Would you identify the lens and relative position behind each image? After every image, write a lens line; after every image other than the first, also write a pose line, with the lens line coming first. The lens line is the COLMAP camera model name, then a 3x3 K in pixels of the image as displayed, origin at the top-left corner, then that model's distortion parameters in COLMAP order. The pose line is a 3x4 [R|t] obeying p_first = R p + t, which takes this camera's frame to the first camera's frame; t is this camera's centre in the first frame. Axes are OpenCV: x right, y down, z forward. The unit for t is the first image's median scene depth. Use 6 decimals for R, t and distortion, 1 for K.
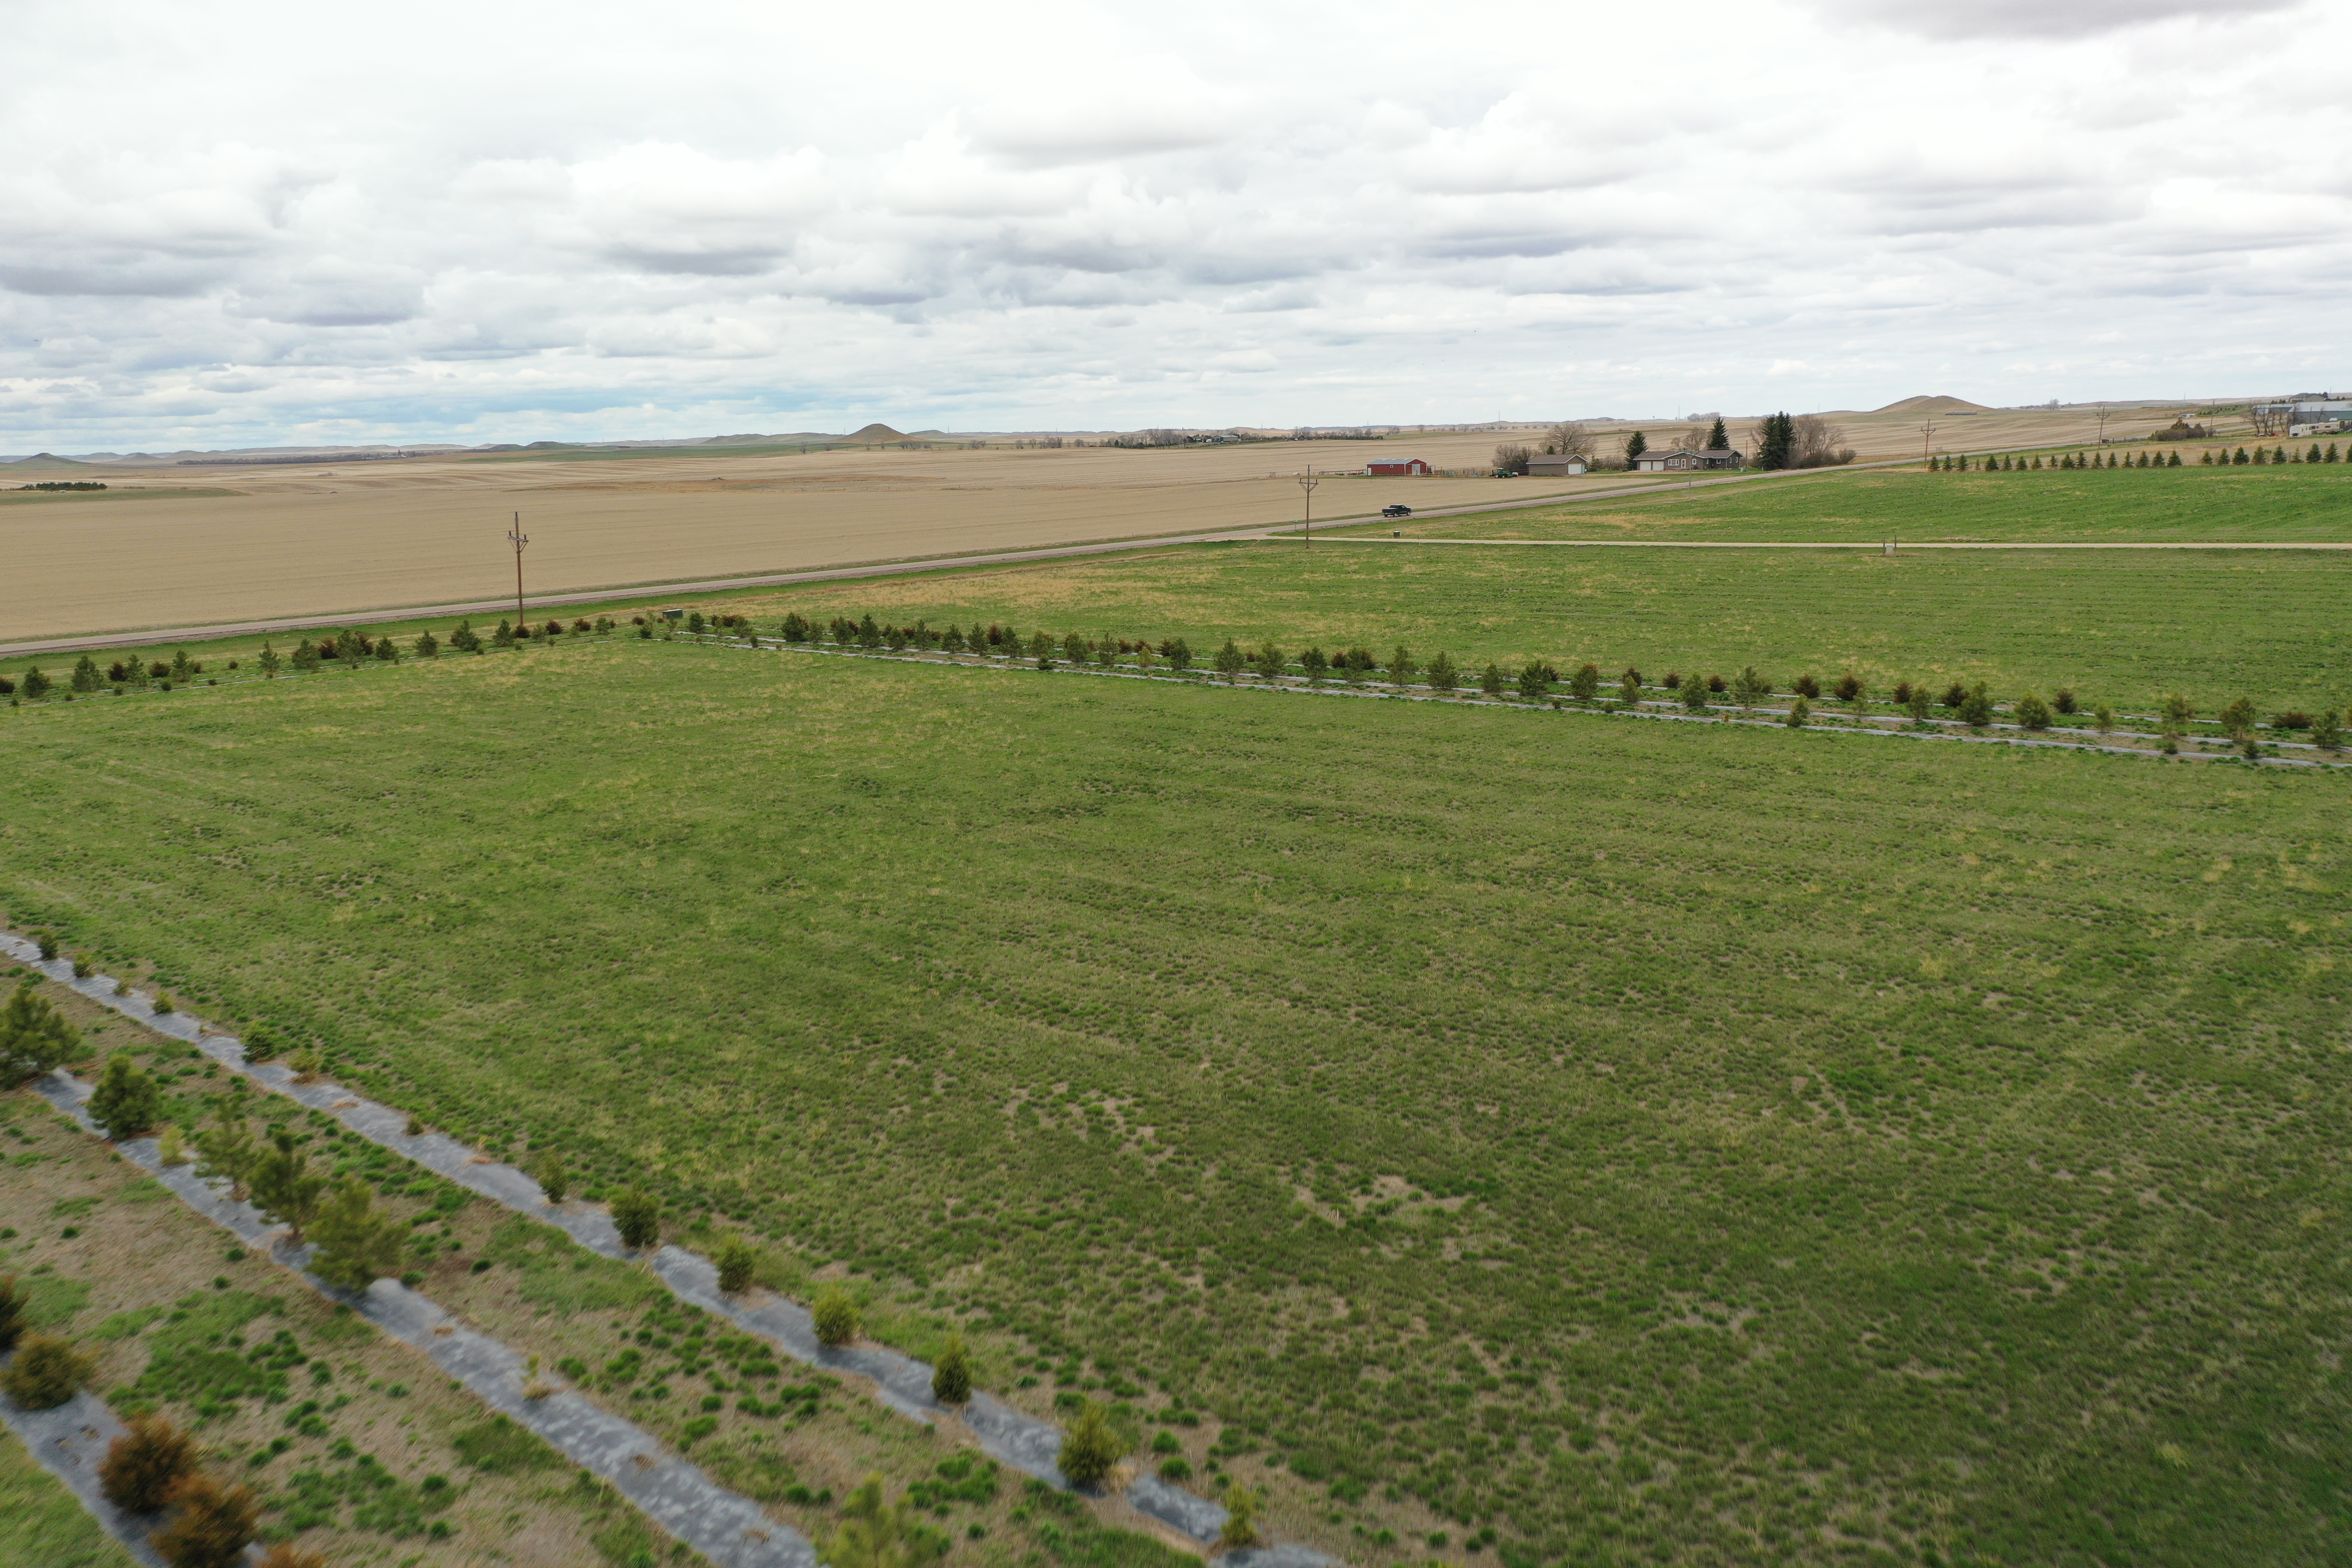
lens RADIAL K [[1839.7, 0, 1160.2], [0, 1839.7, 708.4], [0, 0, 1]] dist [0.004158, 0.009584]
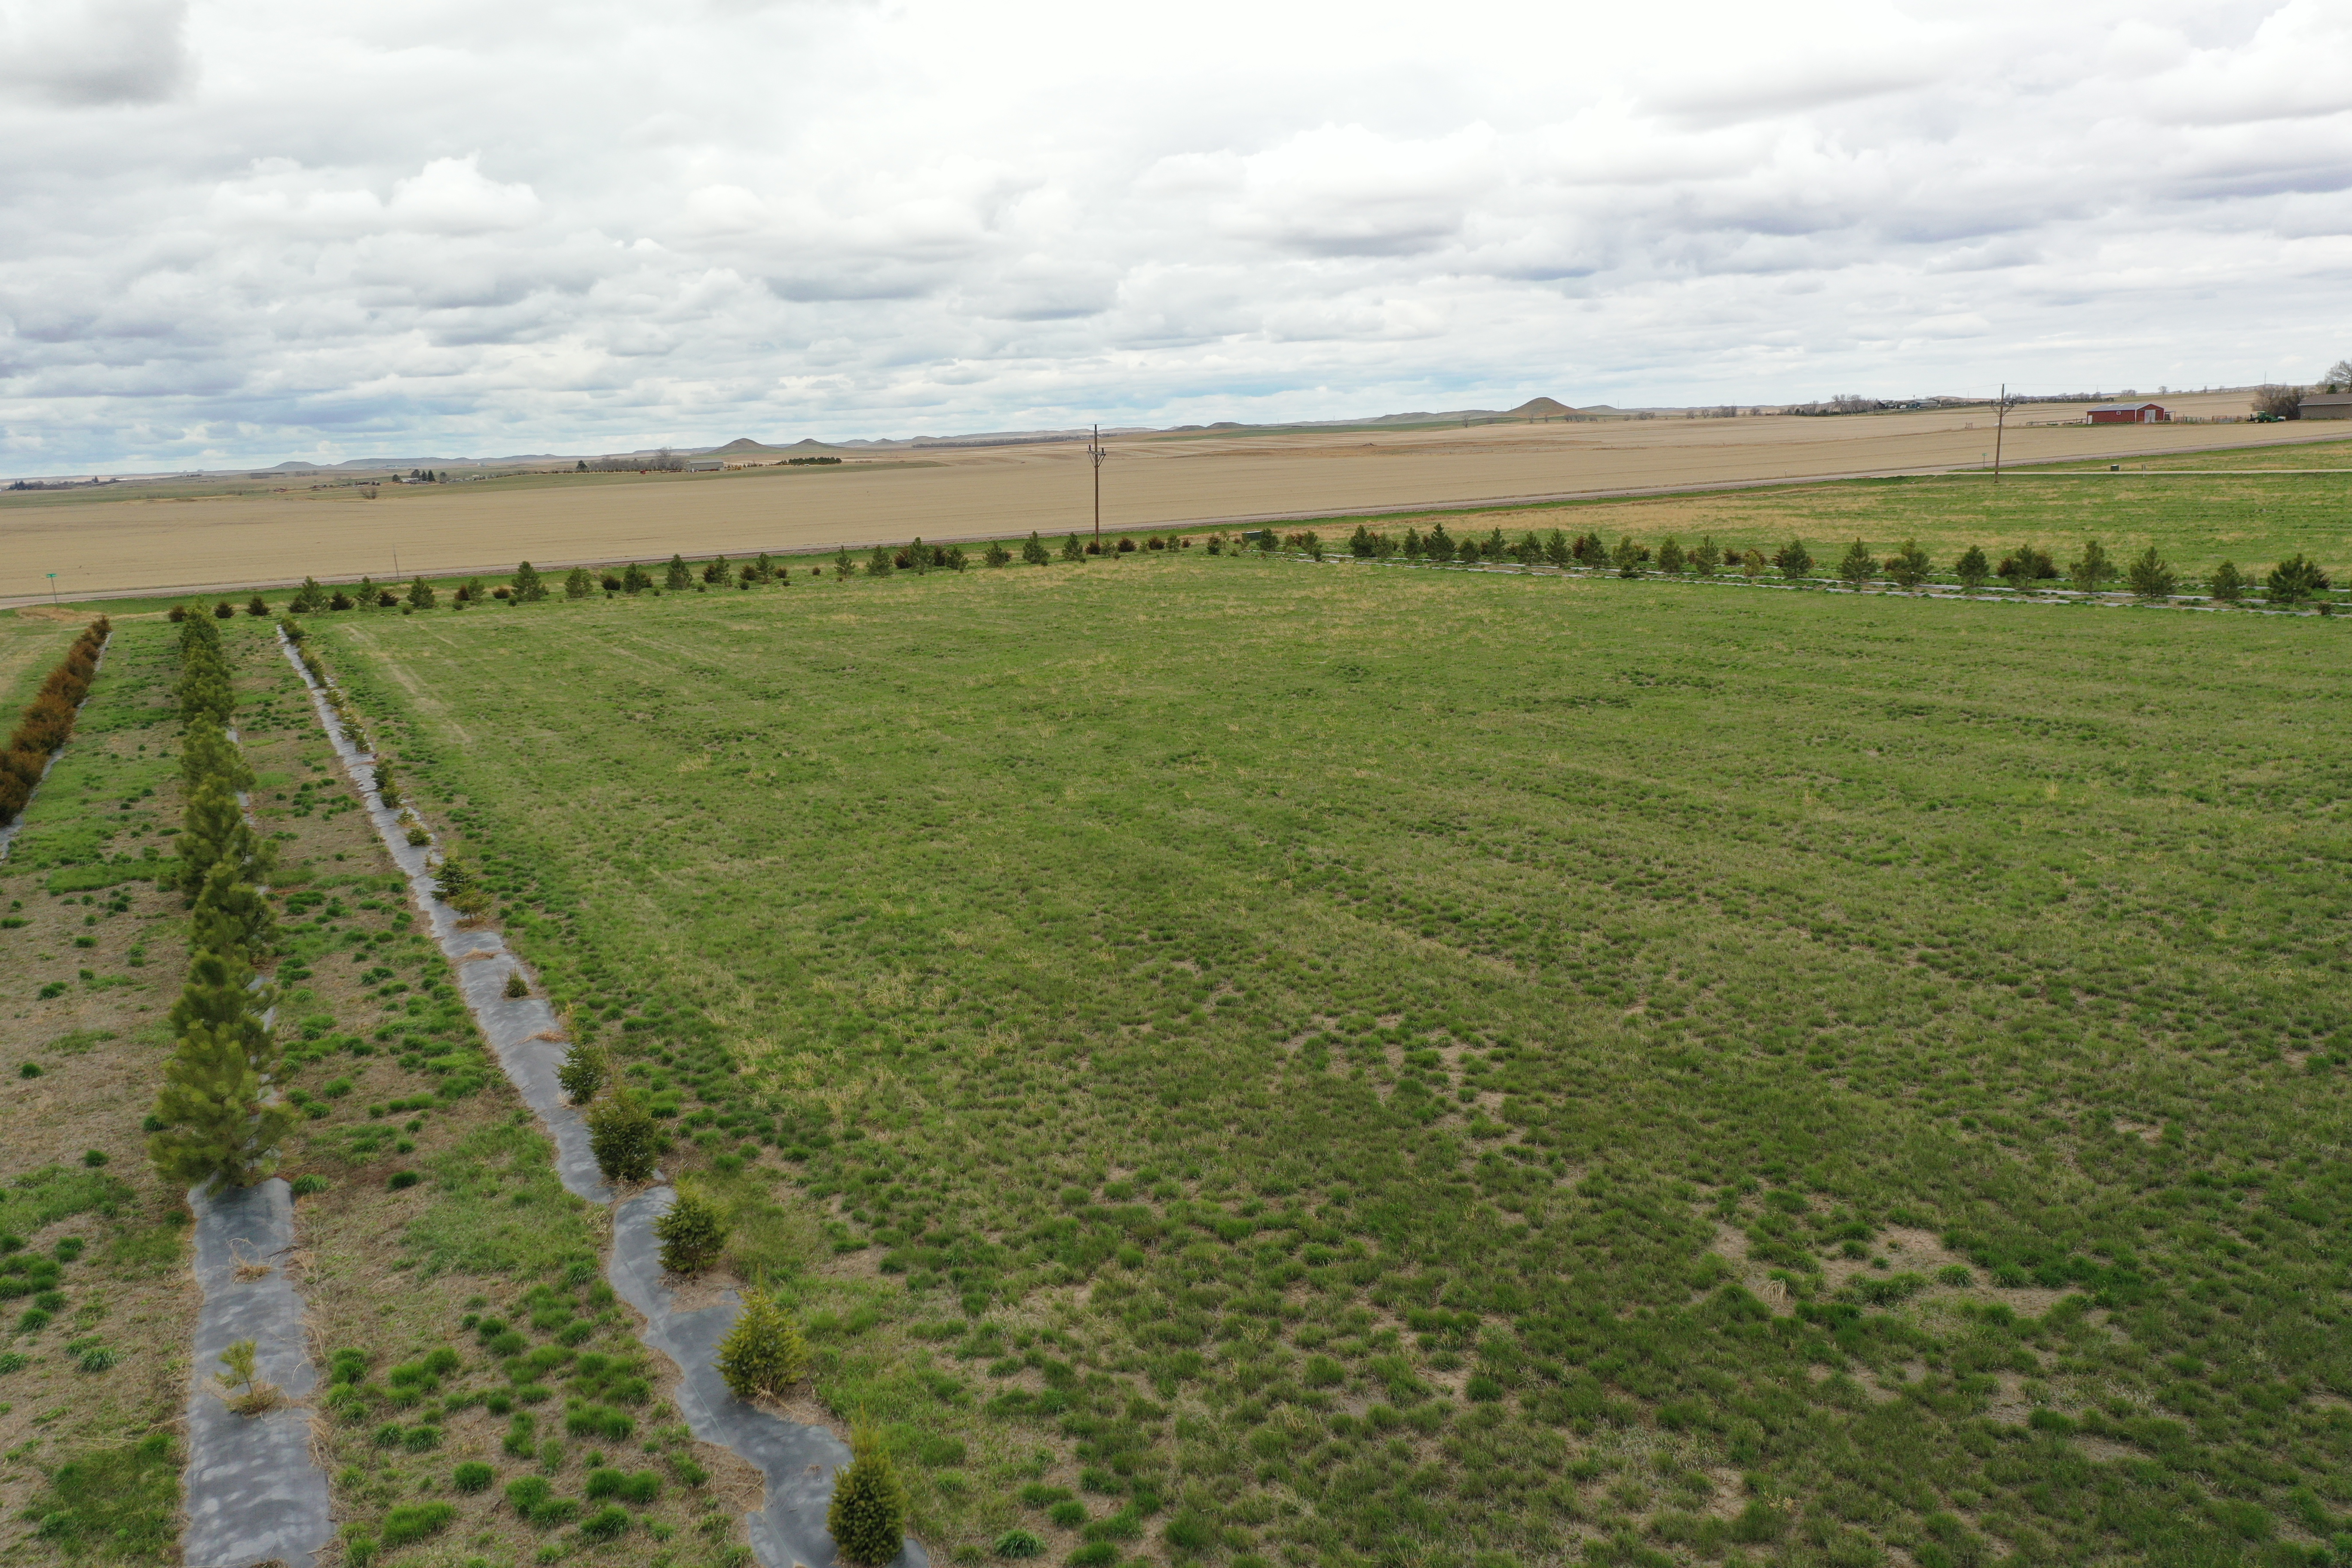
lens RADIAL K [[1839.7, 0, 1170.6], [0, 1839.7, 684.9], [0, 0, 1]] dist [0.004158, 0.009584]
pose [[0.939124, 0.031912, -0.342095, 0.086438], [-0.032907, 0.999454, 0.002896, 0.089302], [0.342000, 0.008538, 0.939661, 0.370126]]
